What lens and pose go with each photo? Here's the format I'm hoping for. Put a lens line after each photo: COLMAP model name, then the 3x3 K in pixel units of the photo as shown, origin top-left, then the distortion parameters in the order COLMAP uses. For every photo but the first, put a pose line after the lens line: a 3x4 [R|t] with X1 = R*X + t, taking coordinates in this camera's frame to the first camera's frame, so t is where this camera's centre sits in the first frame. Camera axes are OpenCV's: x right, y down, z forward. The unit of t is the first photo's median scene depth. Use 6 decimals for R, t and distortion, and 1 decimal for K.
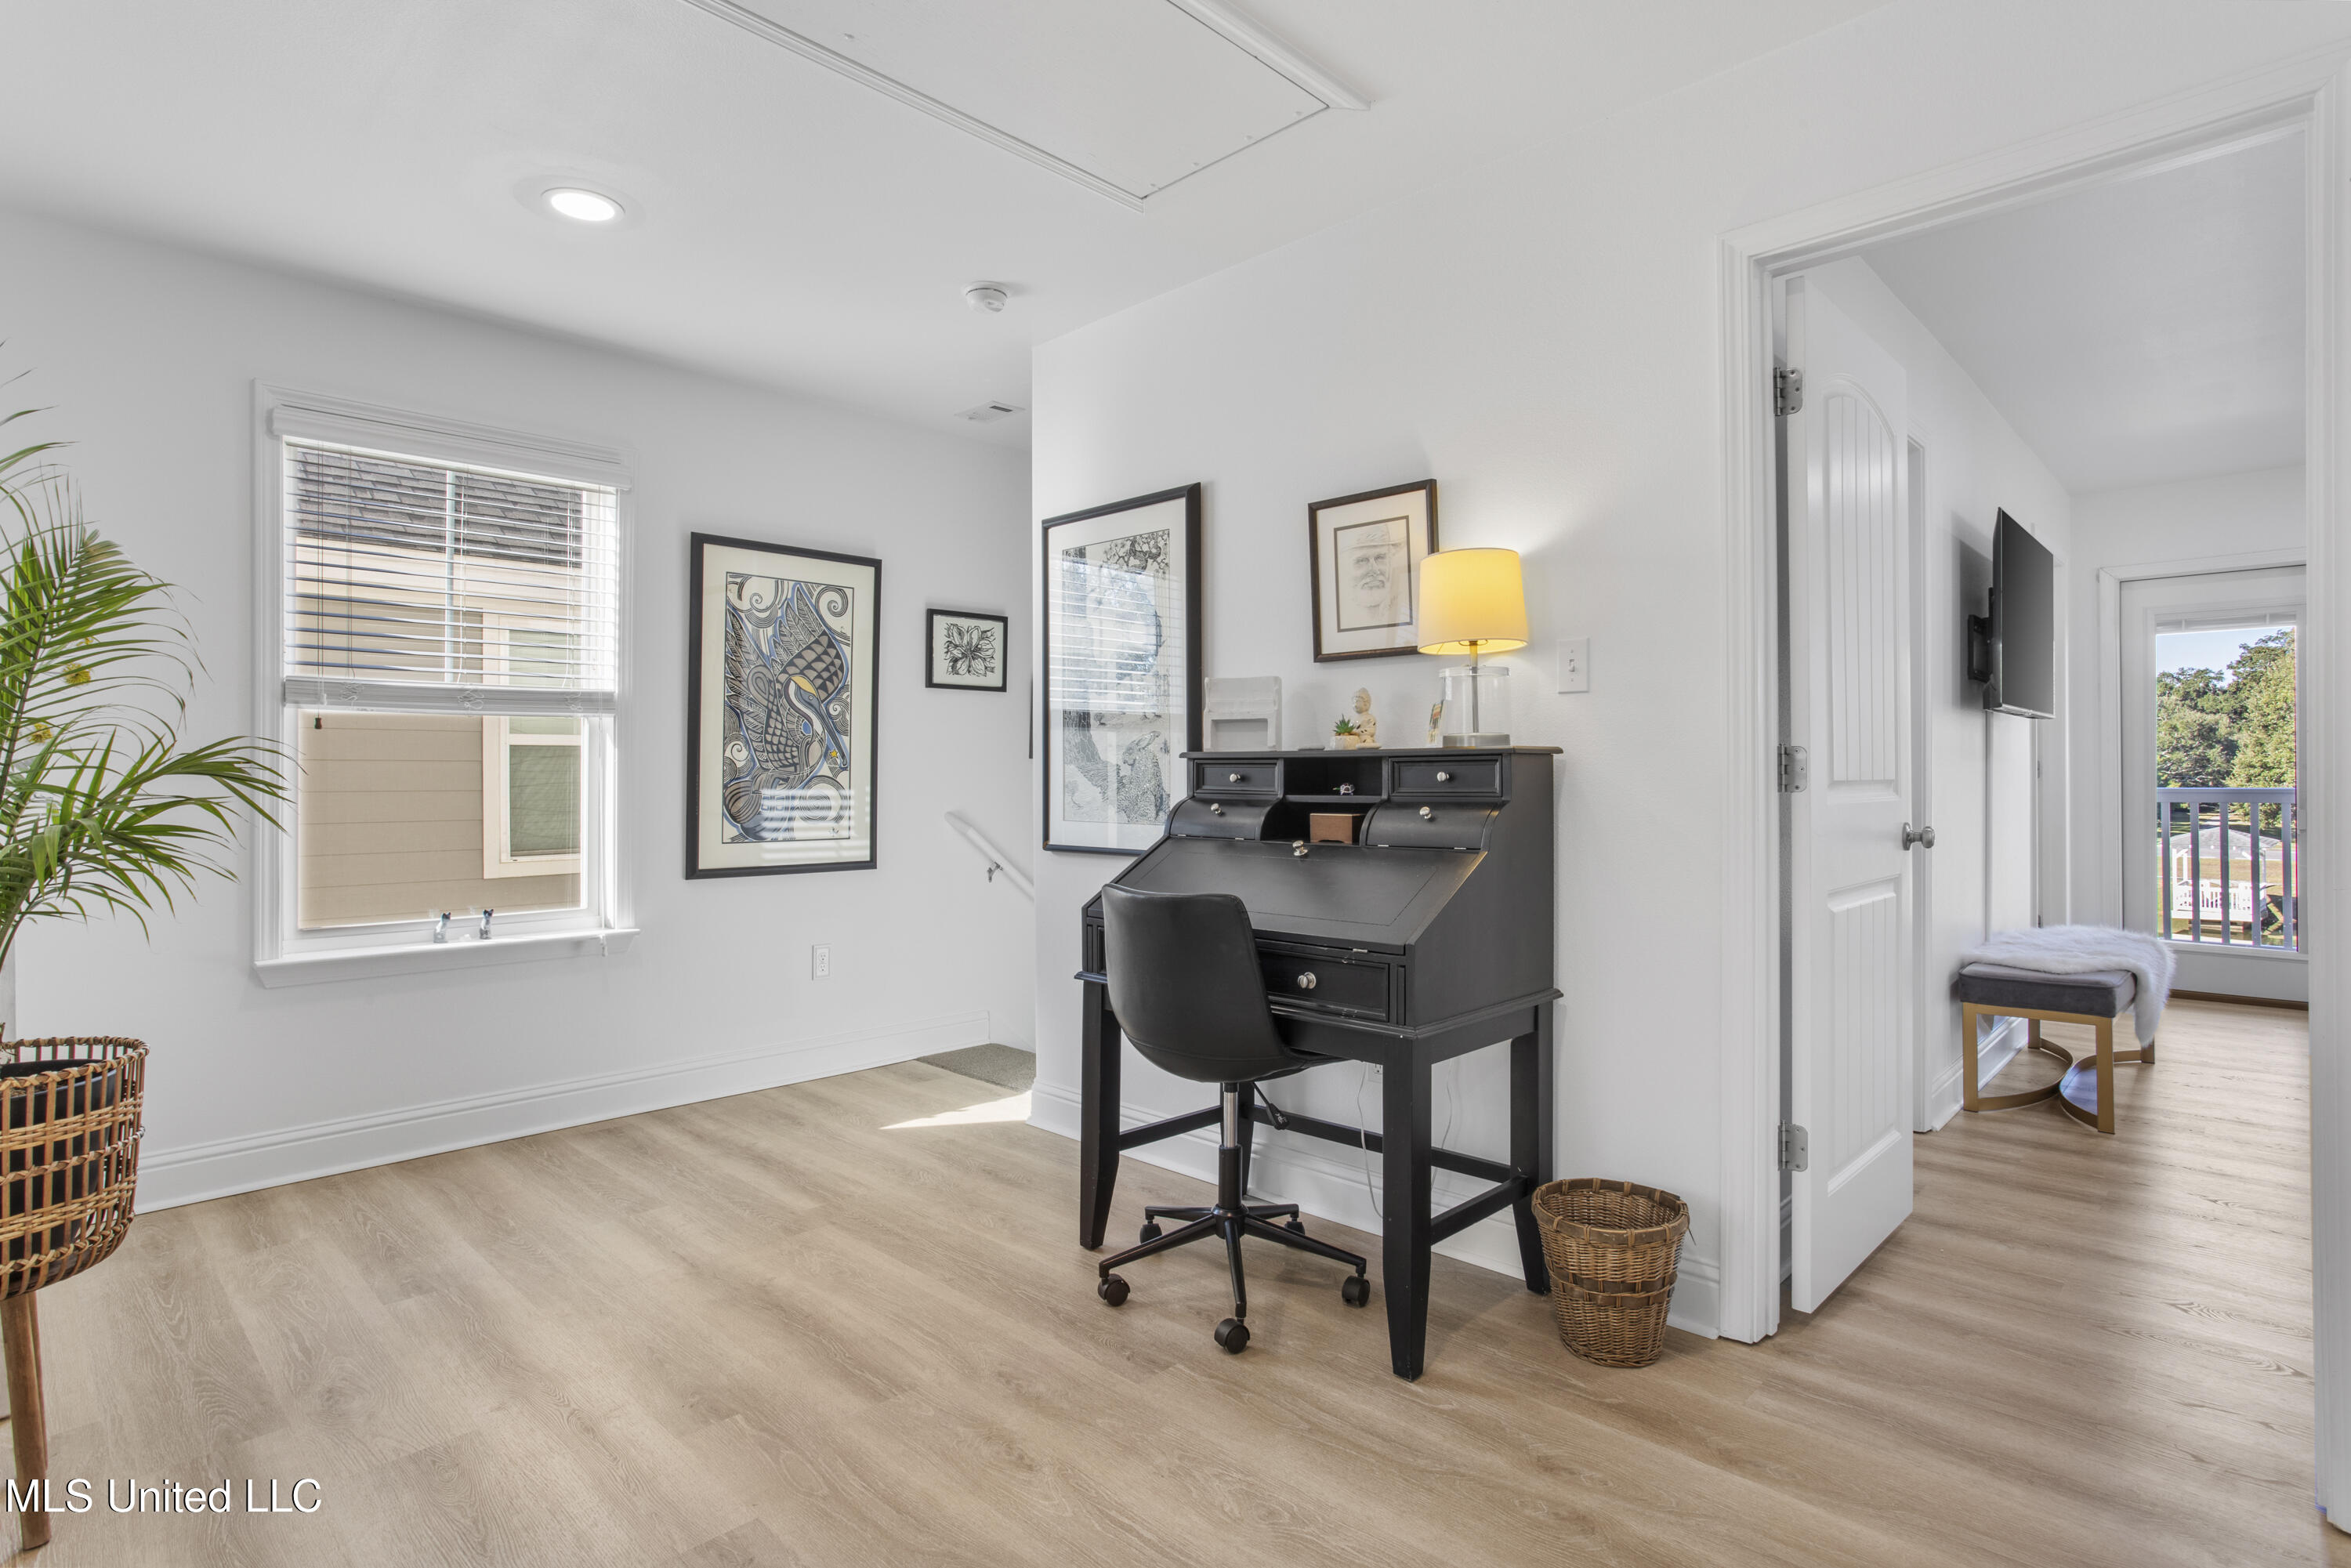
lens RADIAL K [[1189.6, 0, 1155.5], [0, 1189.6, 772.5], [0, 0, 1]] dist [-0.021857, 0.002256]
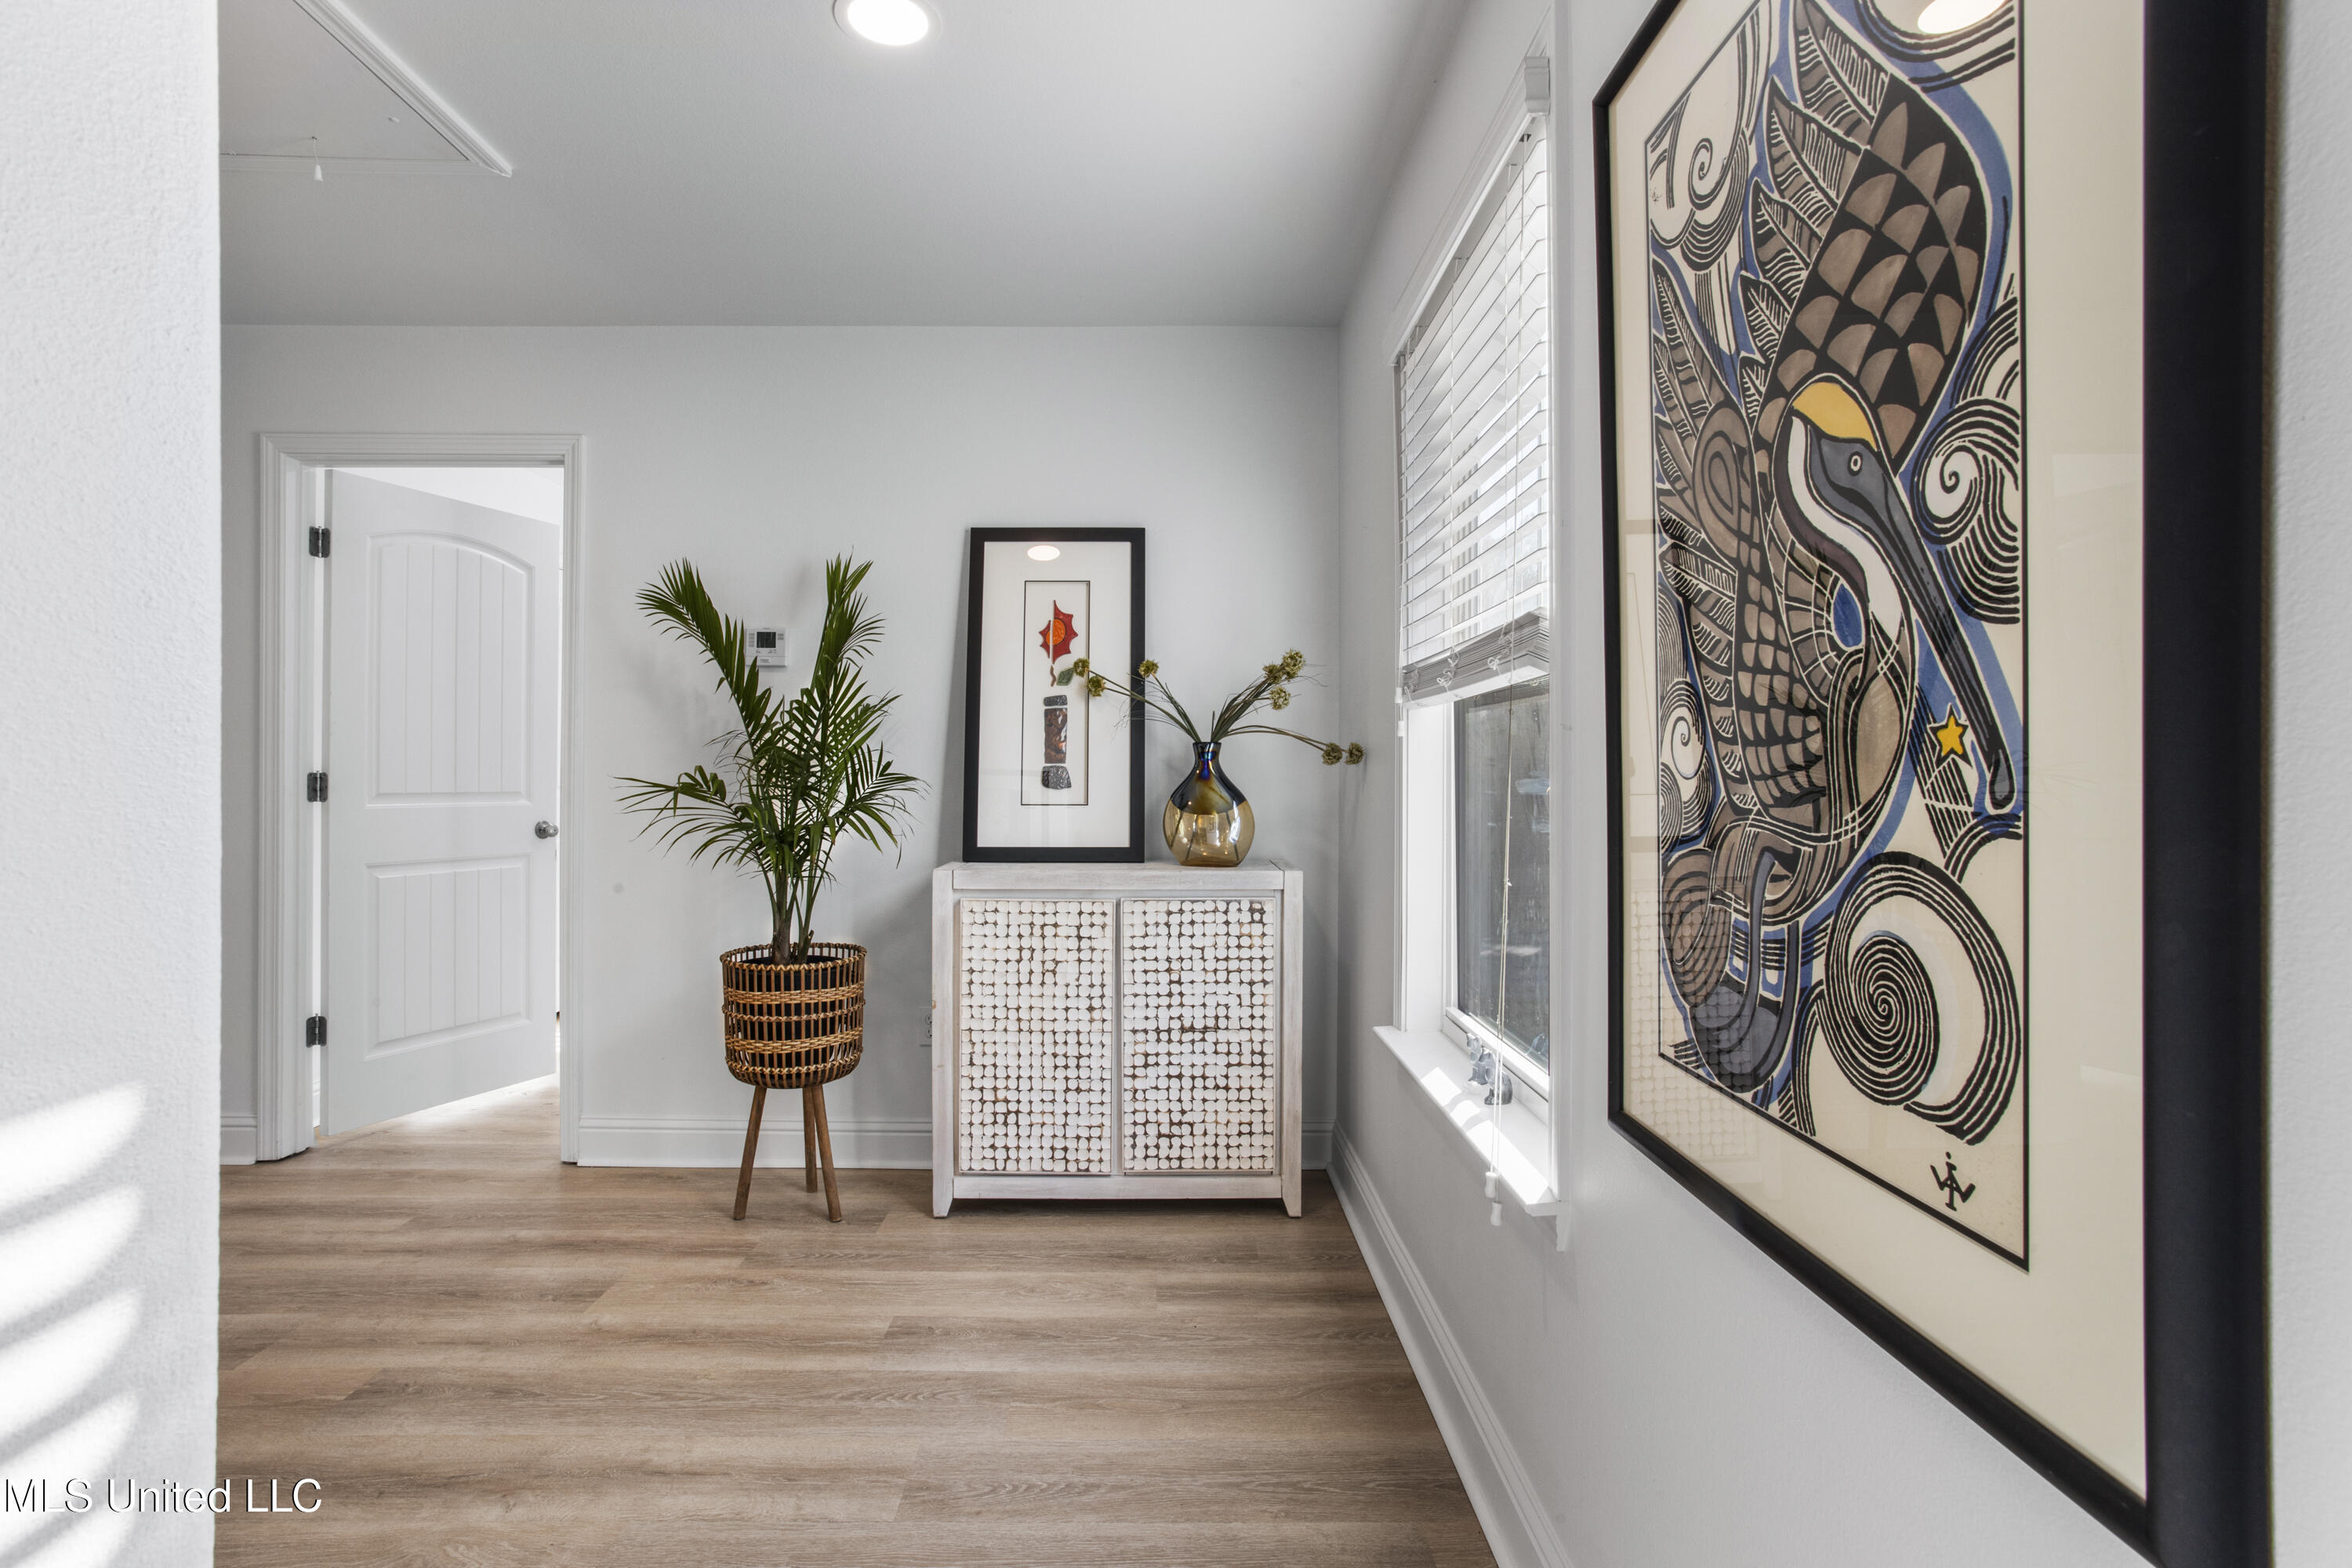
lens RADIAL K [[1136.0, 0, 1183.6], [0, 1136.0, 780.2], [0, 0, 1]] dist [-0.038733, 0.019992]
pose [[-0.693991, 0.006203, -0.719957, -0.074809], [0.000024, 0.999963, 0.008592, -0.011085], [0.719984, 0.005946, -0.693966, 1.059160]]
